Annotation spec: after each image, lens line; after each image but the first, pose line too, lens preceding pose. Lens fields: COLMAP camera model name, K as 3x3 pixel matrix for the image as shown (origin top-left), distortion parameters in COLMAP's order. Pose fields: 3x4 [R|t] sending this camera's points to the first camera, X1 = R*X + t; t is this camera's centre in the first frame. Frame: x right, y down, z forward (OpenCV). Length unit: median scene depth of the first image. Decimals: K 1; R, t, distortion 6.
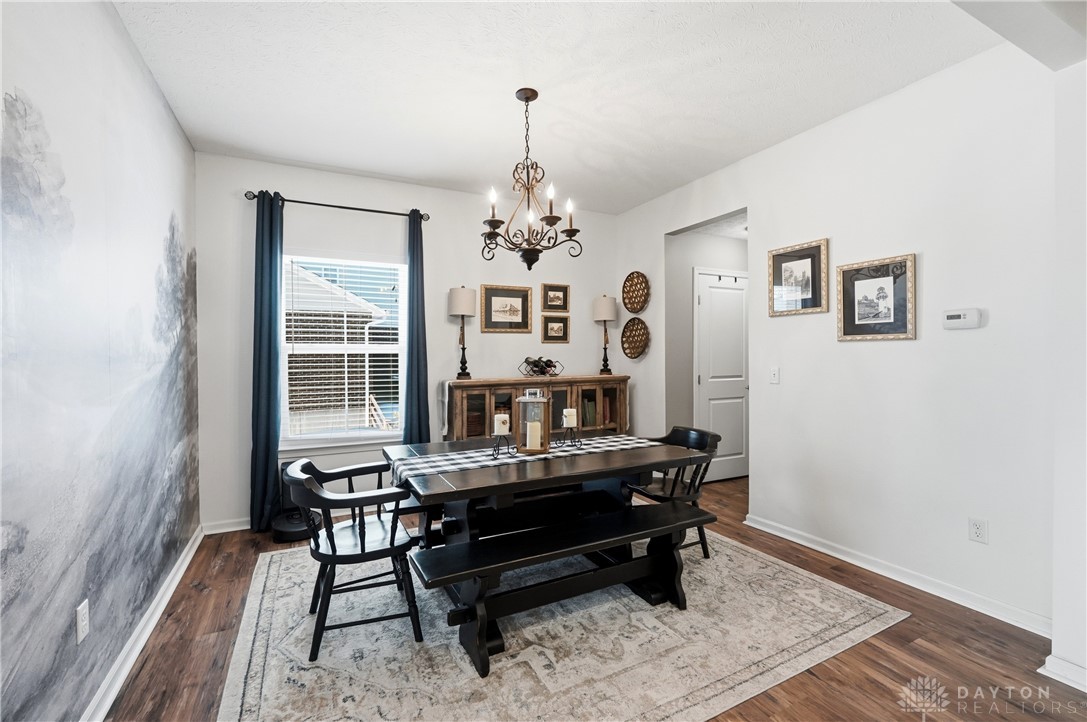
lens RADIAL K [[469.8, 0, 541.4], [0, 469.8, 349.5], [0, 0, 1]] dist [-0.017264, 0.005959]
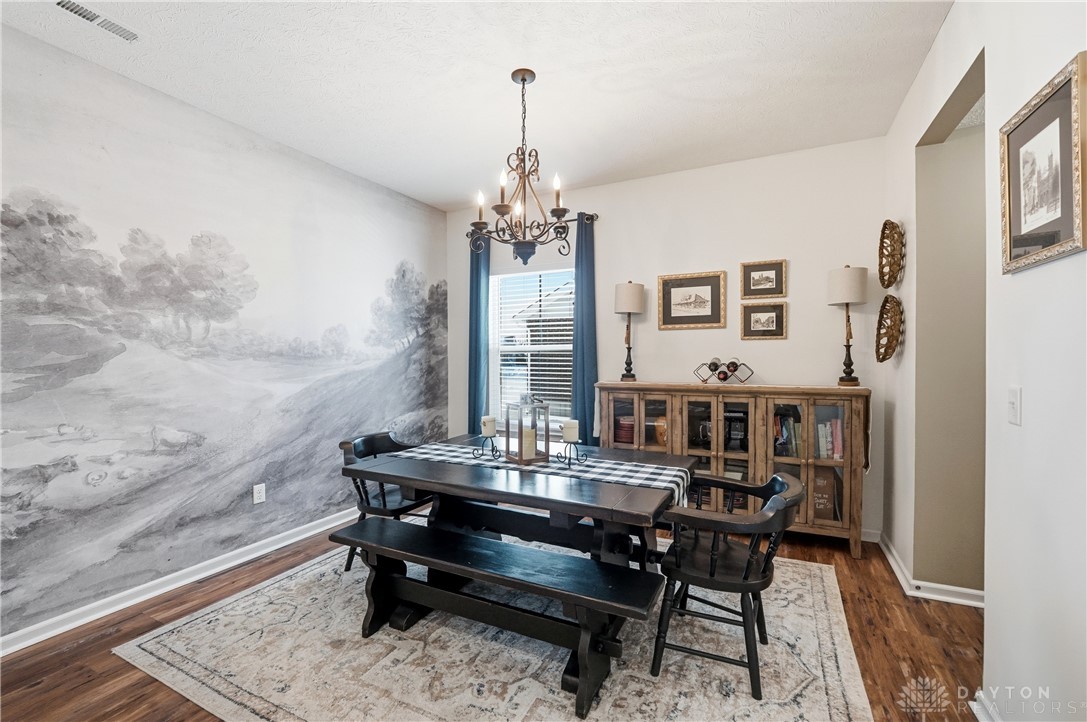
lens RADIAL K [[469.8, 0, 541.4], [0, 469.8, 349.5], [0, 0, 1]] dist [-0.017264, 0.005959]
pose [[0.590281, -0.005266, -0.807180, 0.482420], [0.007666, 0.999970, -0.000918, 0.000083], [0.807161, -0.005646, 0.590304, 0.308367]]
